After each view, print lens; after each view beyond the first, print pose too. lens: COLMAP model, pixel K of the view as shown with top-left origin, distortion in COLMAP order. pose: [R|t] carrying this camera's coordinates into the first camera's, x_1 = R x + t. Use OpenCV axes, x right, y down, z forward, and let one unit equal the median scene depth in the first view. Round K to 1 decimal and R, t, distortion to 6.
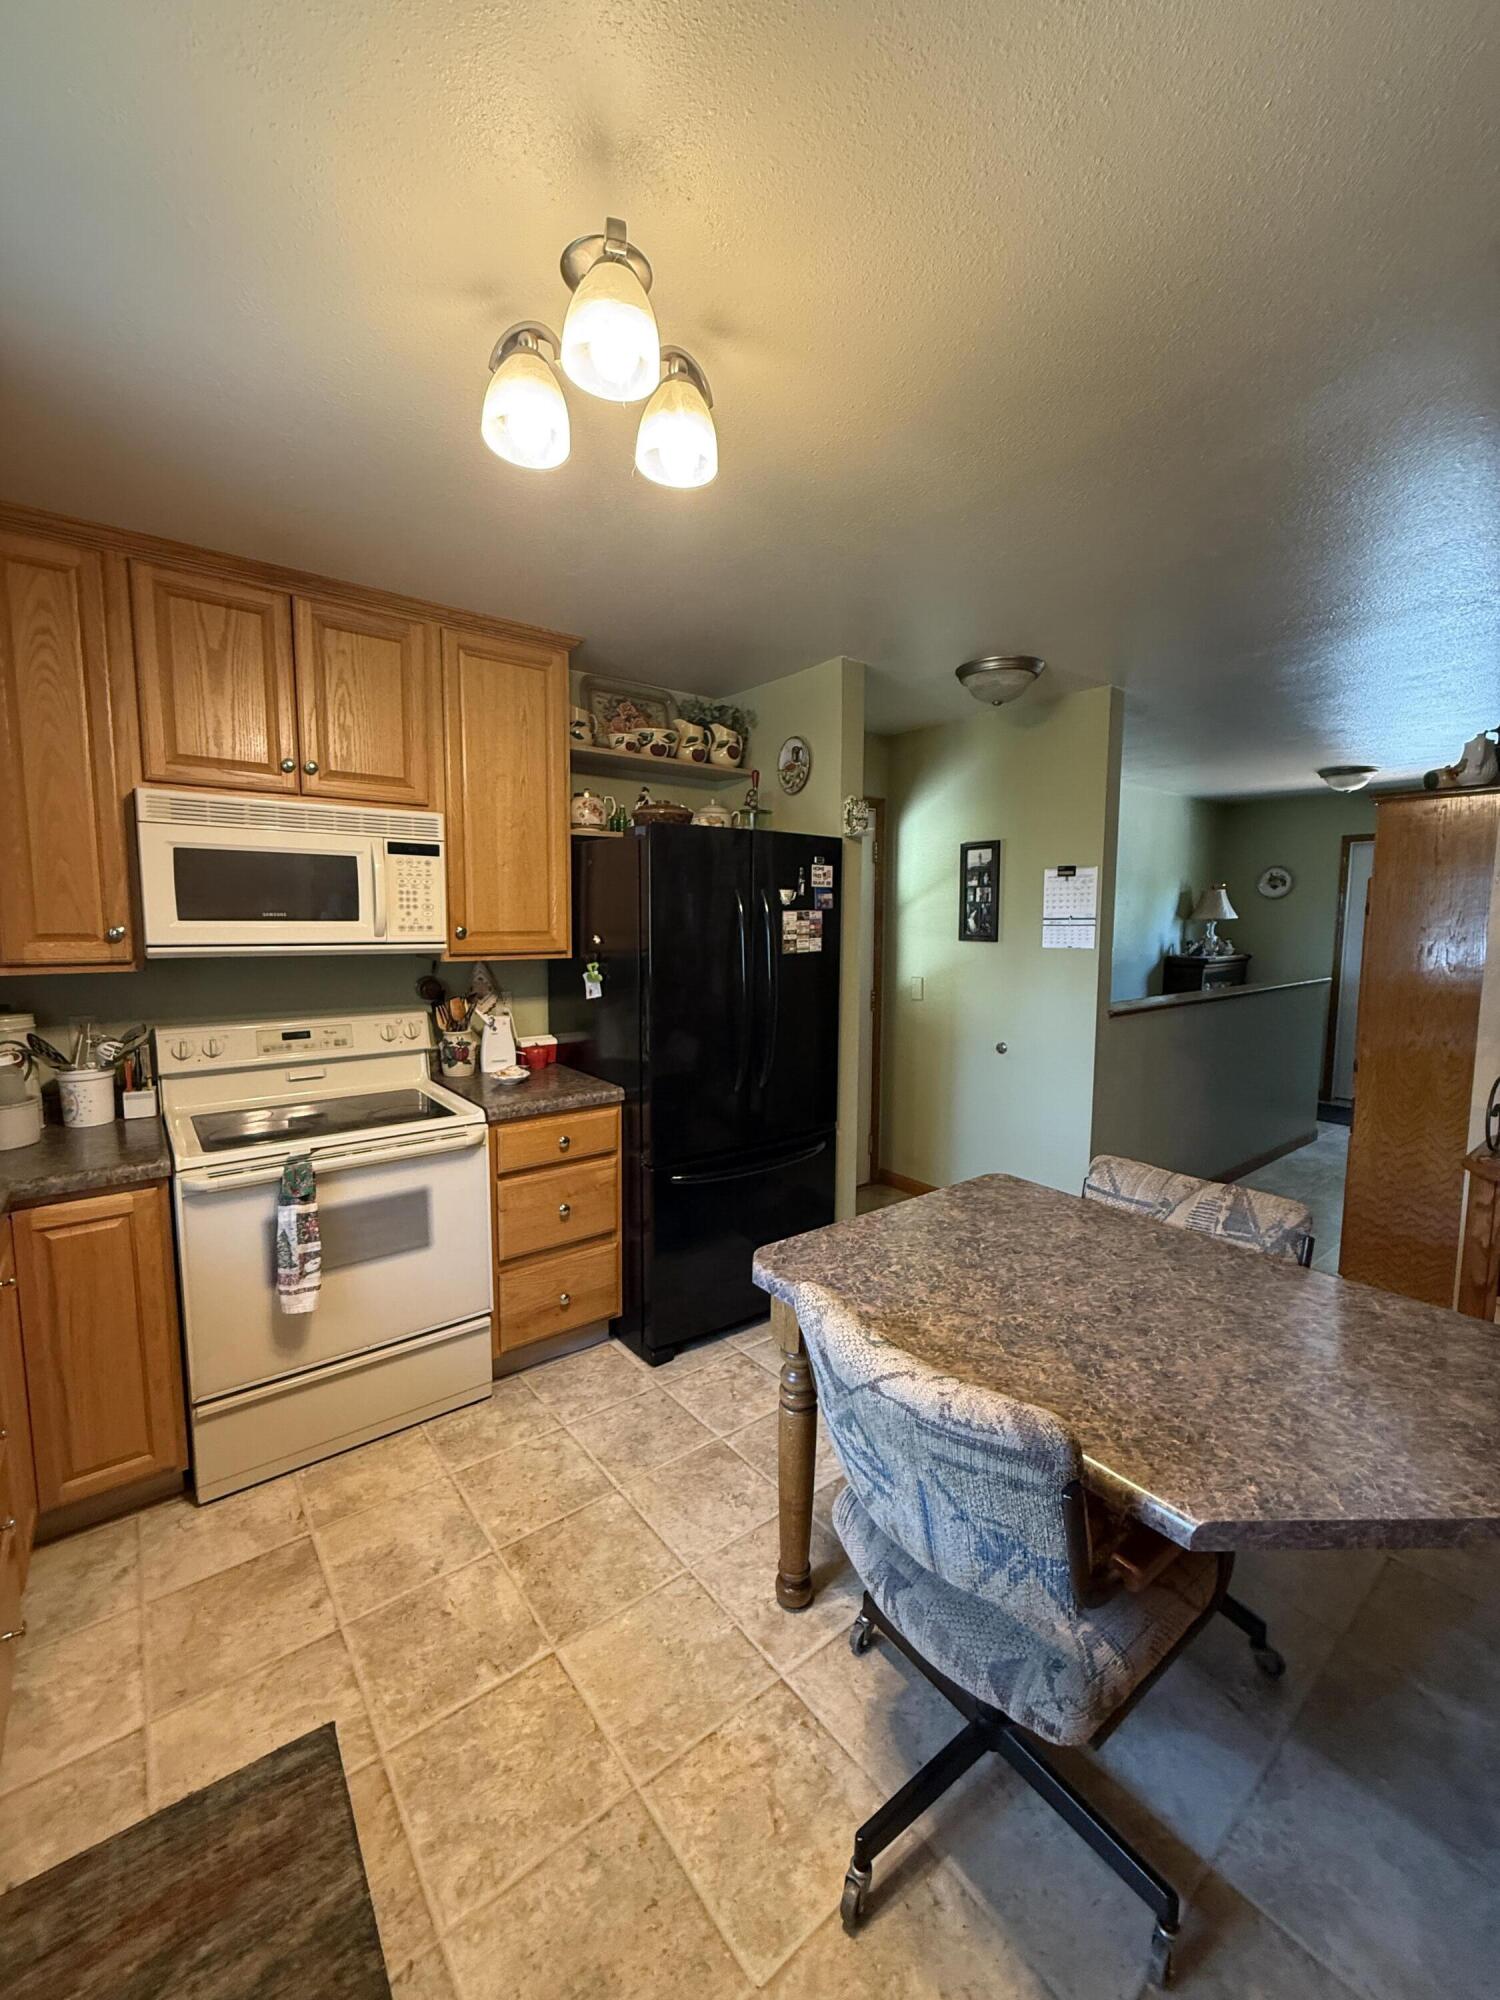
lens RADIAL K [[798.6, 0, 752.2], [0, 798.6, 995.6], [0, 0, 1]] dist [-0.002587, -0.000259]
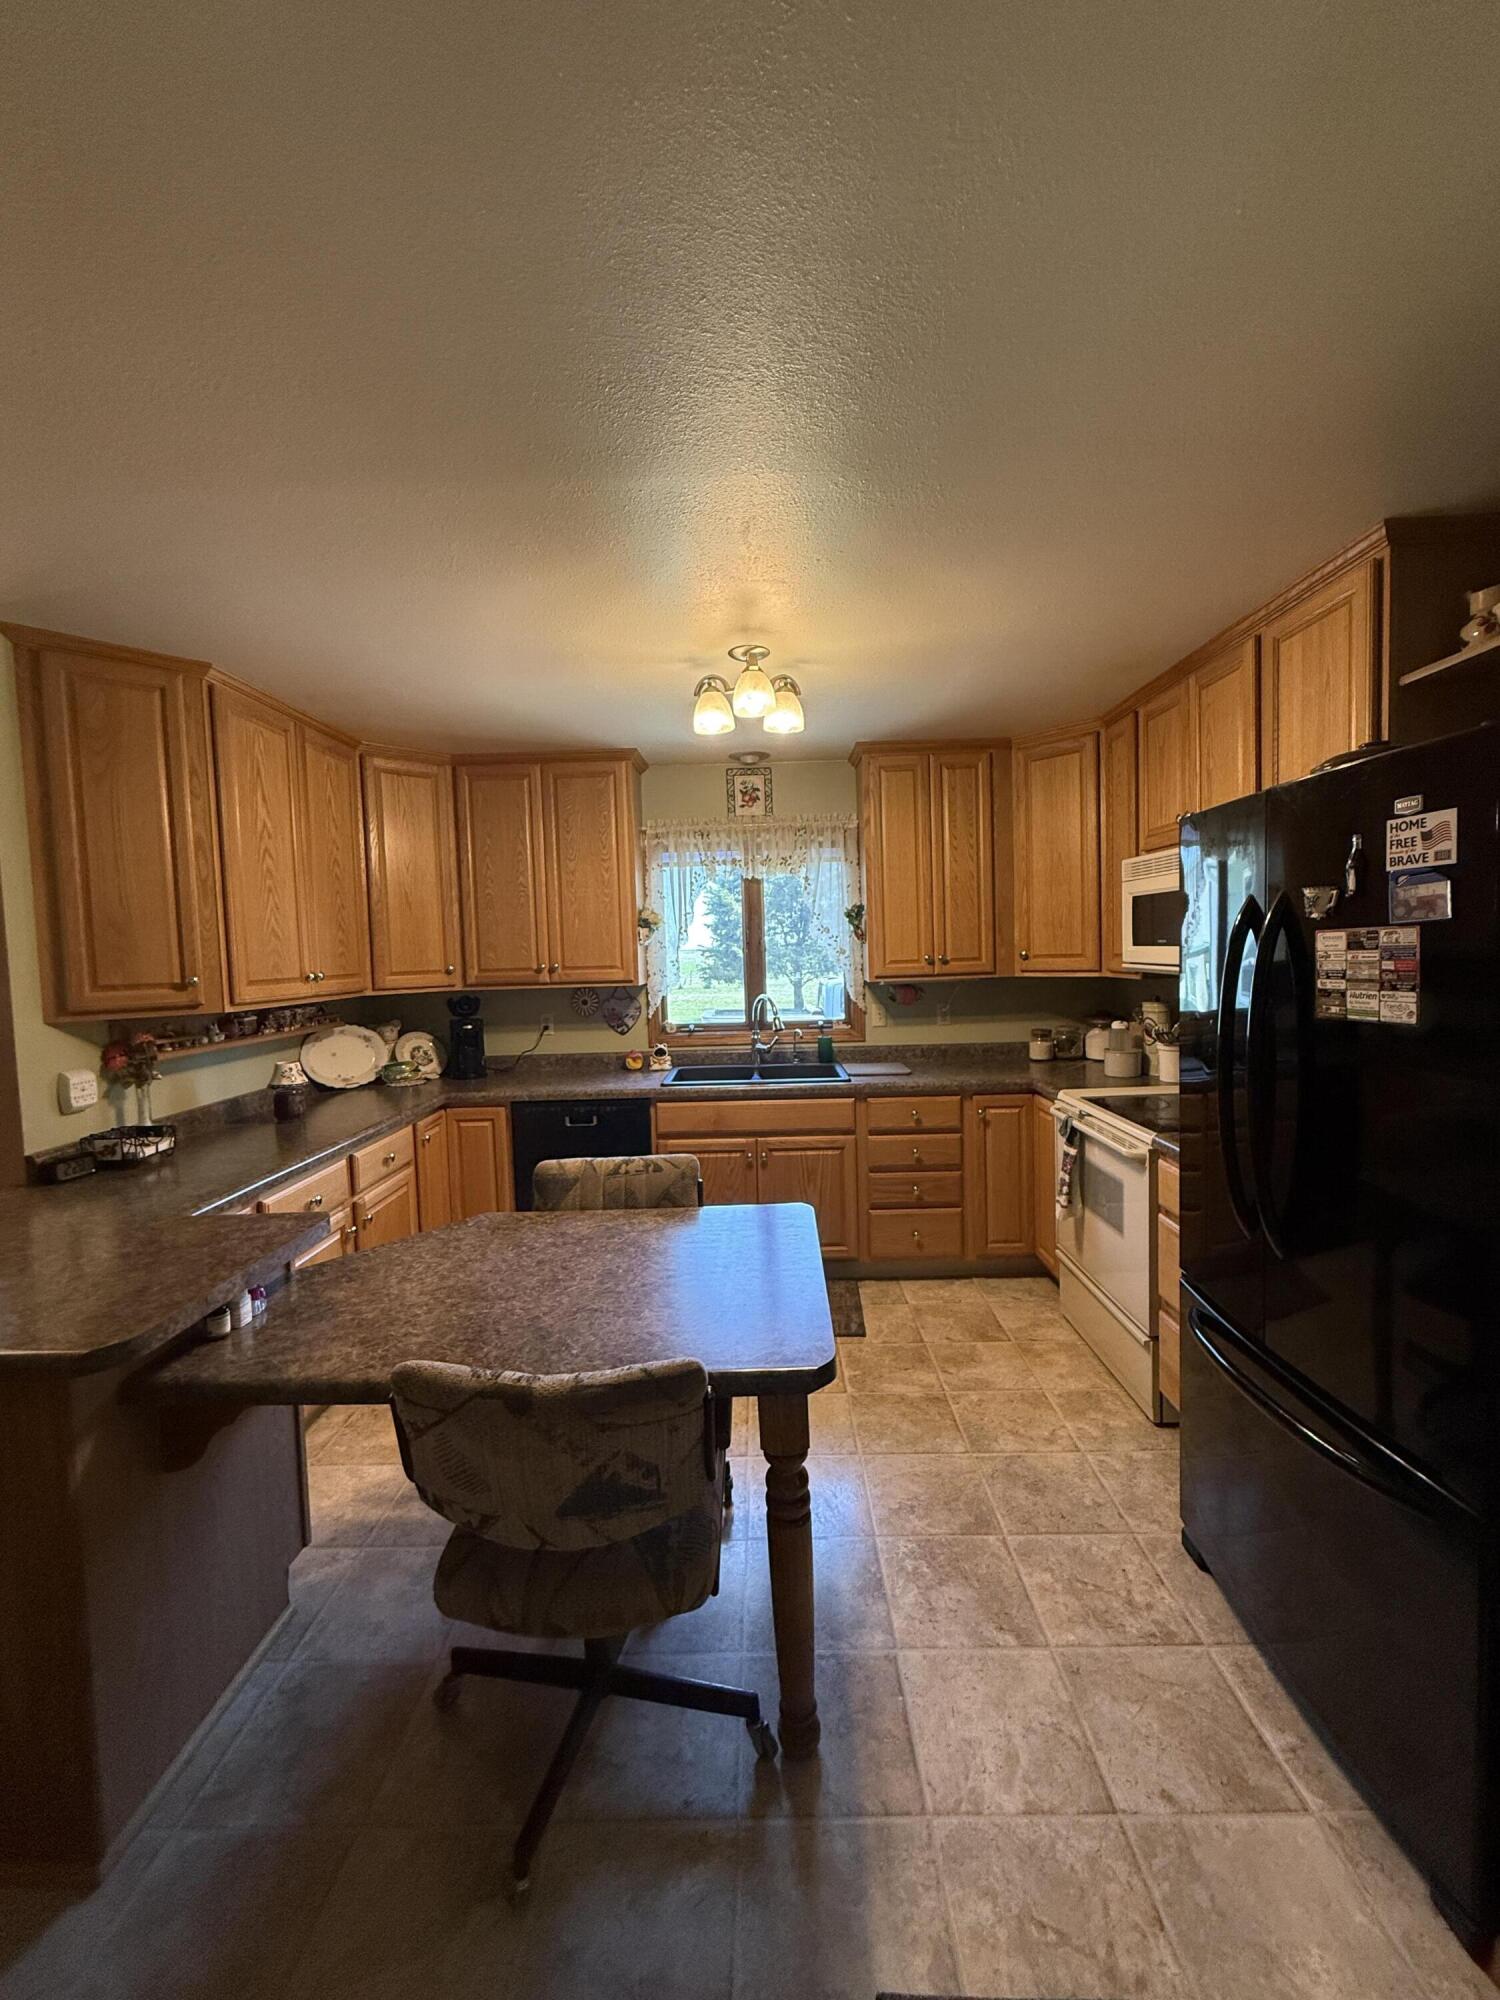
lens RADIAL K [[798.6, 0, 751.6], [0, 798.6, 994.4], [0, 0, 1]] dist [-0.002587, -0.000259]
pose [[-0.632789, 0.058090, -0.772142, 0.834173], [-0.051701, 0.991787, 0.116985, -0.137725], [0.772596, 0.113947, -0.624589, 1.345806]]
